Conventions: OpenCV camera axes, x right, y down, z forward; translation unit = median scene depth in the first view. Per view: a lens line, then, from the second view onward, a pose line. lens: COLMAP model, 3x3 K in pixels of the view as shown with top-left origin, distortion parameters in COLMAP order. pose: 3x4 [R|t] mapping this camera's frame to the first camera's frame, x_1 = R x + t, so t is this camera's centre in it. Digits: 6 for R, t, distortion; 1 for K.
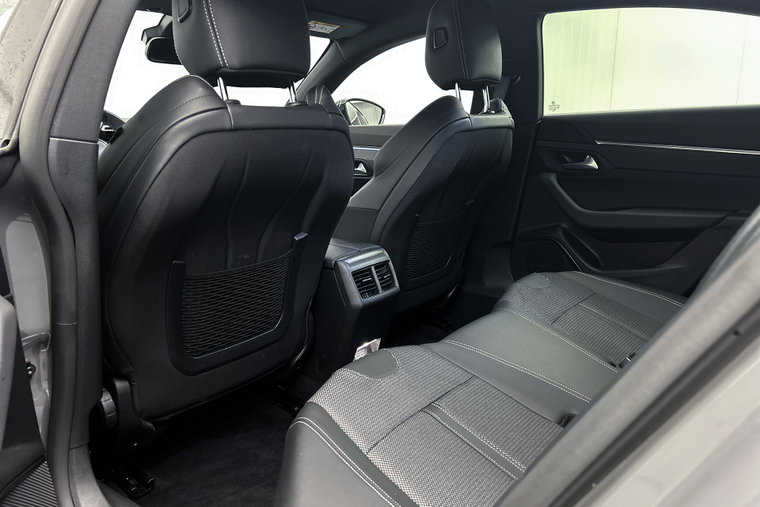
lens RADIAL K [[581.7, 0, 378.4], [0, 581.7, 254.6], [0, 0, 1]] dist [0.046195, -0.065790]
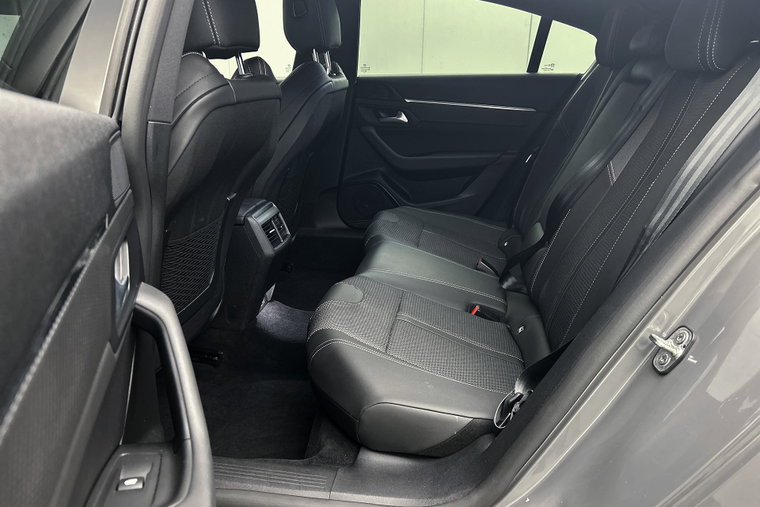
lens RADIAL K [[581.7, 0, 385.0], [0, 581.7, 254.9], [0, 0, 1]] dist [0.046195, -0.065790]
pose [[0.864232, -0.137137, 0.484042, -0.321349], [0.091186, 0.988894, 0.117361, -0.019168], [-0.494761, -0.057289, 0.867139, -0.064896]]
